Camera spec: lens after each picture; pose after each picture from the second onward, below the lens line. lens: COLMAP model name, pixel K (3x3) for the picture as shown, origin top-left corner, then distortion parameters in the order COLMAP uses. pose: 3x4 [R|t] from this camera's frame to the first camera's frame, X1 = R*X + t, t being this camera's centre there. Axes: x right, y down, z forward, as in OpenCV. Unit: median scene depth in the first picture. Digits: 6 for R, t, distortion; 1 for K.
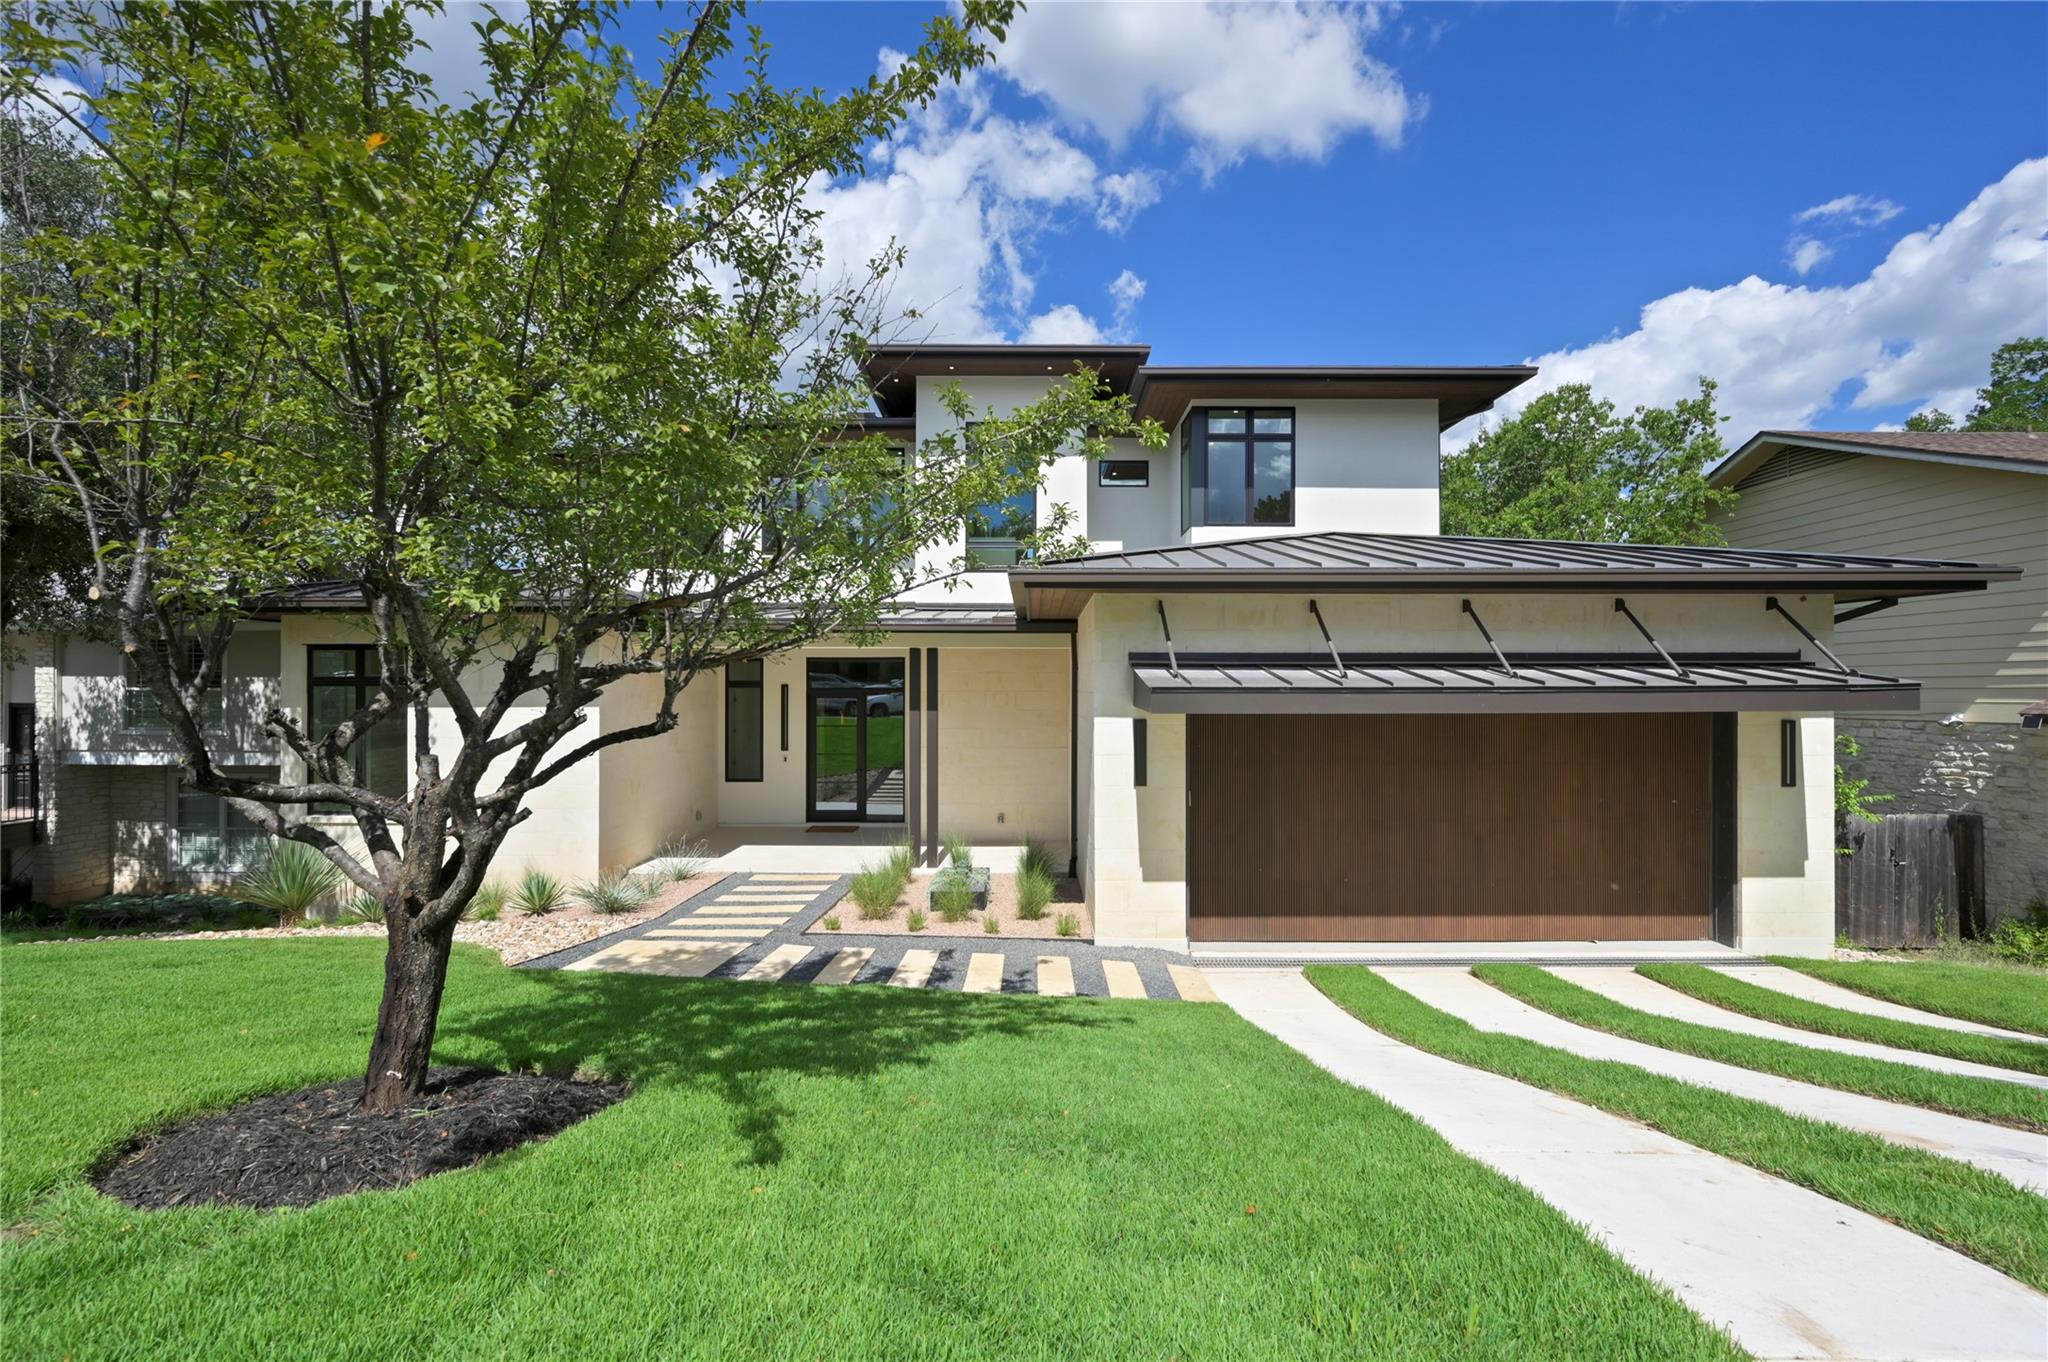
lens RADIAL K [[798.1, 0, 1024.0], [0, 798.1, 681.0], [0, 0, 1]] dist [-0.001106, -0.000400]
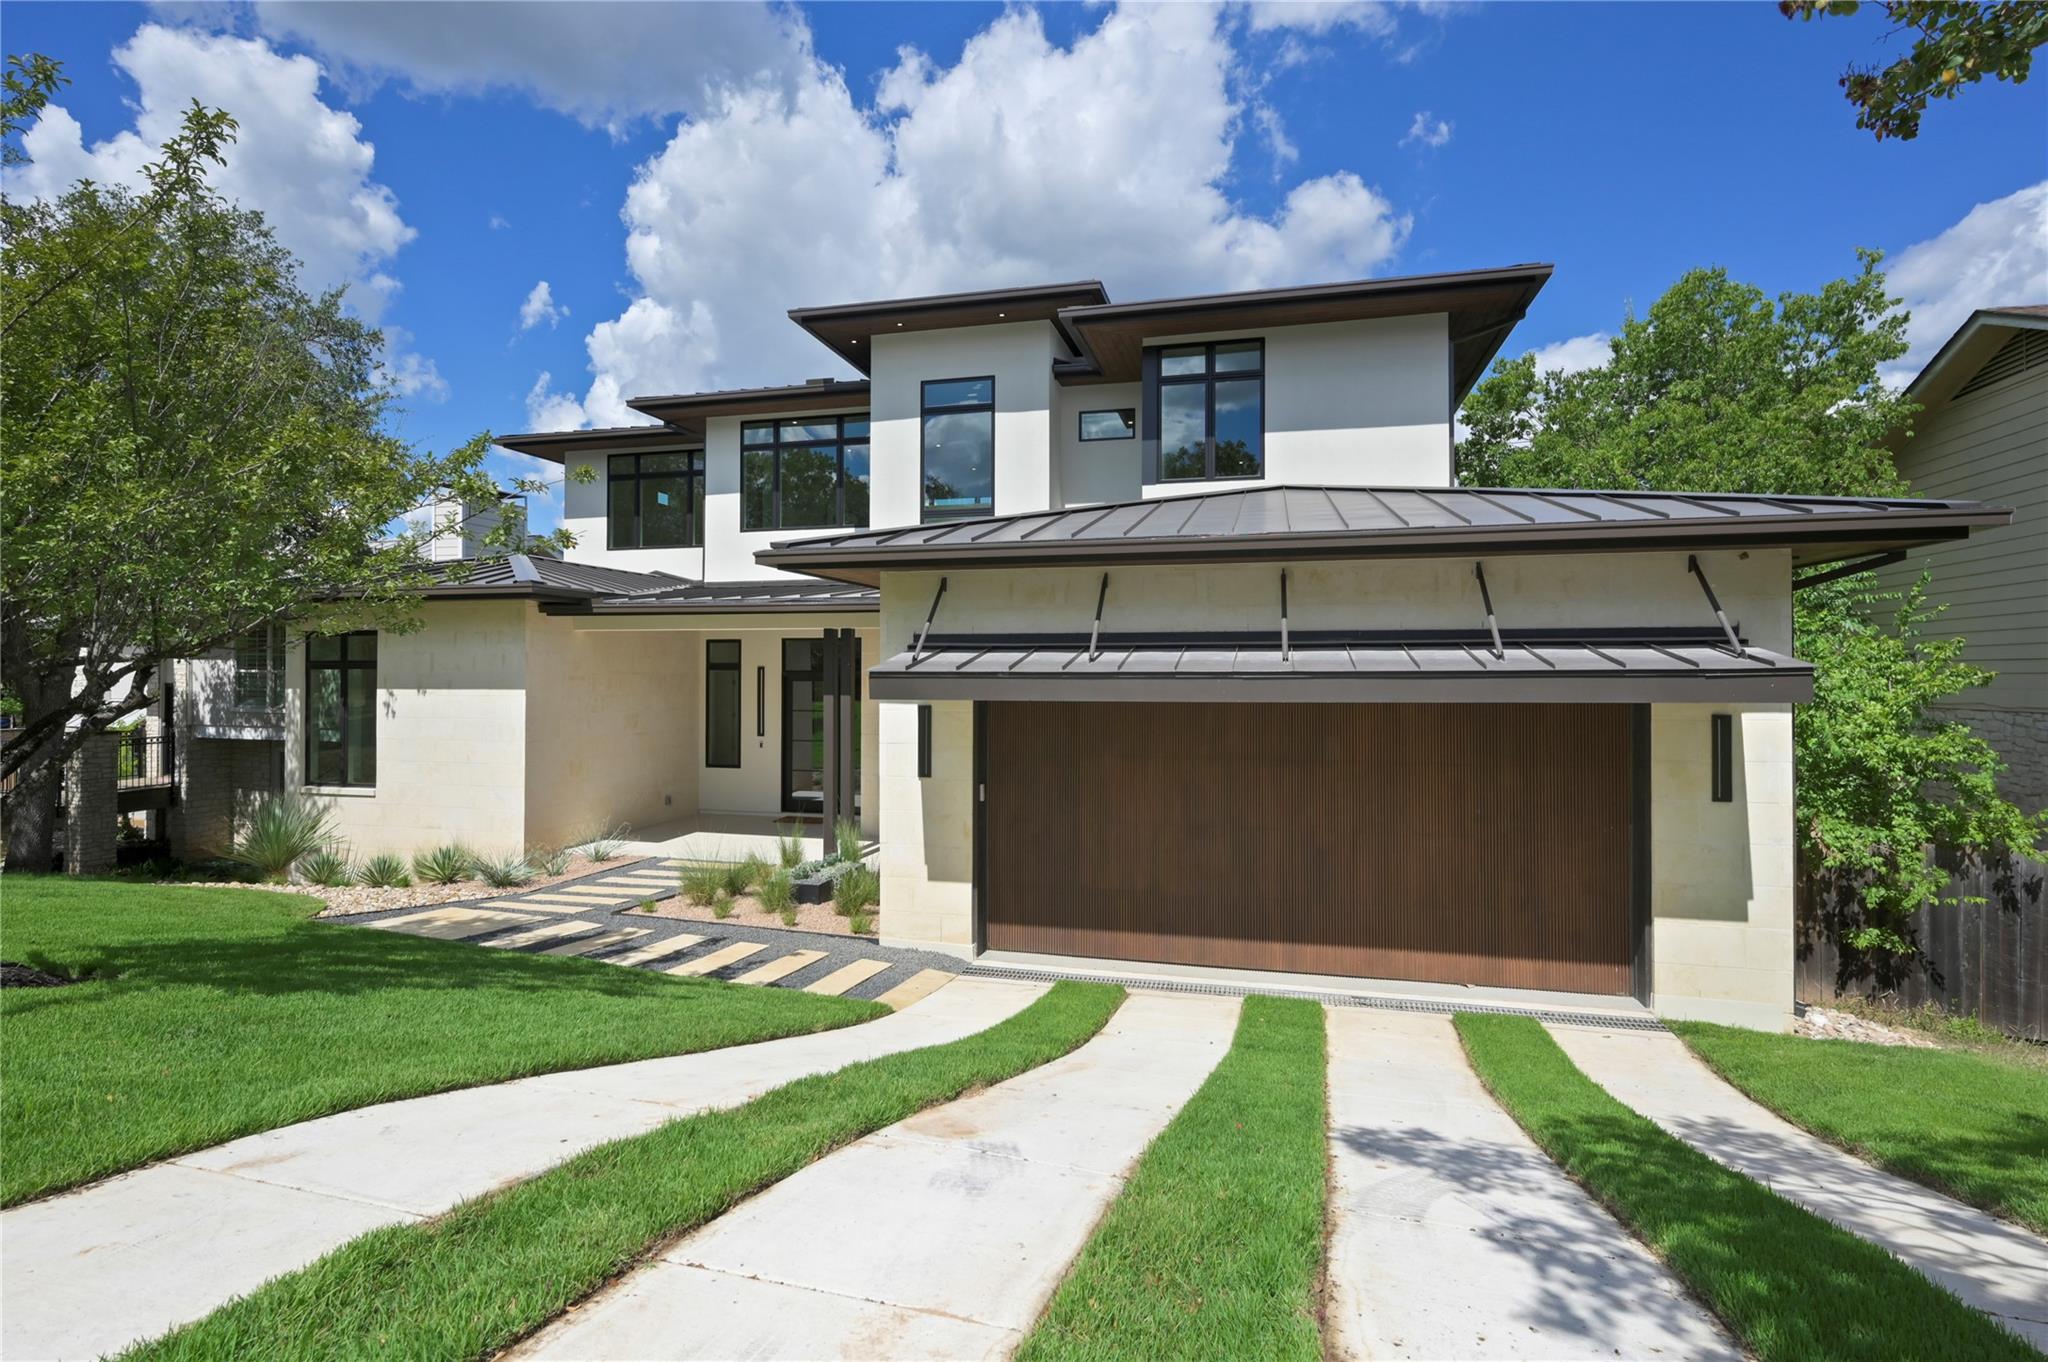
lens RADIAL K [[940.7, 0, 1021.6], [0, 940.7, 664.1], [0, 0, 1]] dist [-0.002037, 0.000138]
pose [[0.970852, 0.000068, -0.239679, 0.389146], [0.000152, 1.000000, 0.000900, -0.000556], [0.239679, -0.000910, 0.970852, -0.026650]]
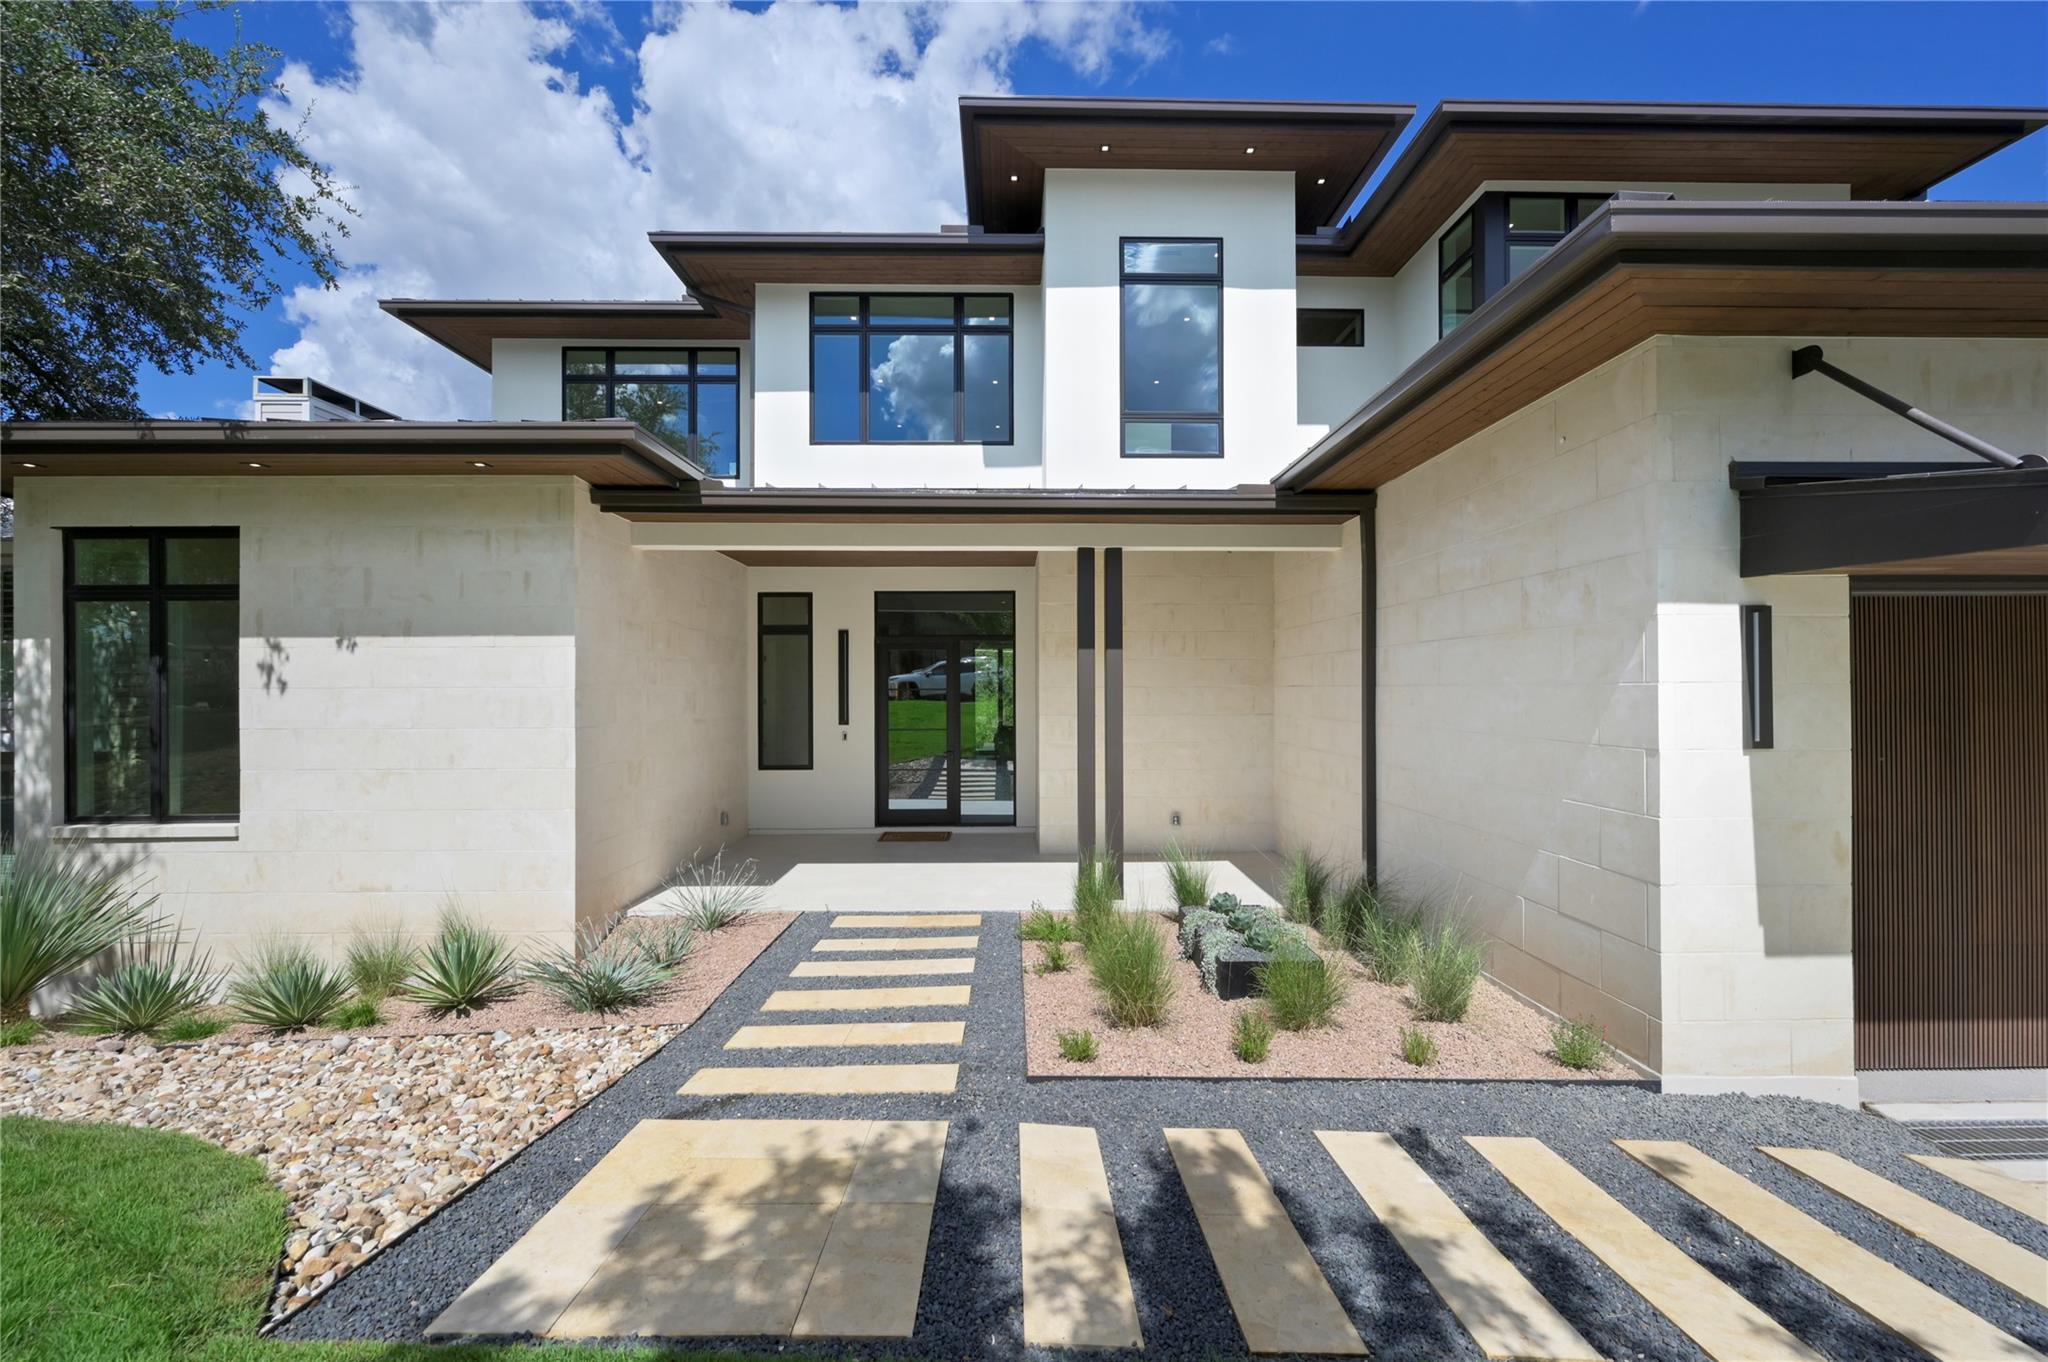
lens RADIAL K [[801.1, 0, 1027.1], [0, 801.1, 689.0], [0, 0, 1]] dist [-0.002412, -0.000348]
pose [[0.999642, -0.003019, 0.026577, -0.221097], [0.002718, 0.999932, 0.011323, 0.067861], [-0.026610, -0.011247, 0.999583, 0.413914]]
